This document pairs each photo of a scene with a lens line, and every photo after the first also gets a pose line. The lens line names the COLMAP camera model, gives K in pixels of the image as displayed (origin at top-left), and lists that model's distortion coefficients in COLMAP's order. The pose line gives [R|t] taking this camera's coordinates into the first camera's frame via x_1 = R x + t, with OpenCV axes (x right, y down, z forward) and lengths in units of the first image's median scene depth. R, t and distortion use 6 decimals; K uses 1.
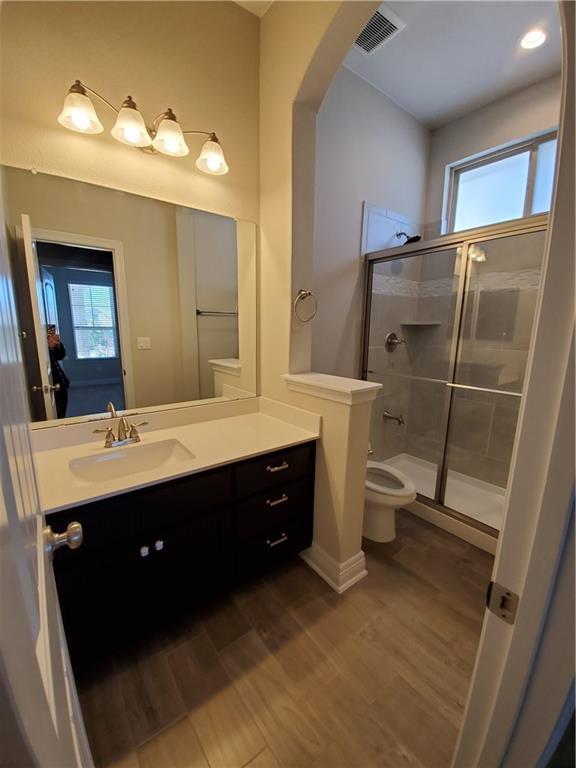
lens RADIAL K [[304.2, 0, 278.9], [0, 304.2, 387.0], [0, 0, 1]] dist [0.007279, -0.016270]
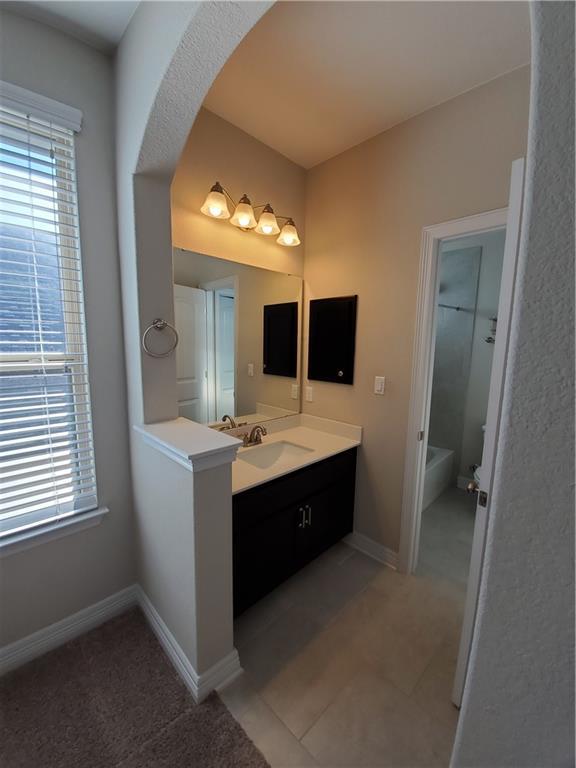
lens RADIAL K [[304.2, 0, 278.9], [0, 304.2, 387.0], [0, 0, 1]] dist [0.007279, -0.016270]
pose [[0.992043, 0.006446, 0.125736, -0.461819], [0.004151, 0.996471, -0.083833, 0.039671], [-0.125833, 0.083688, 0.988515, -0.308925]]
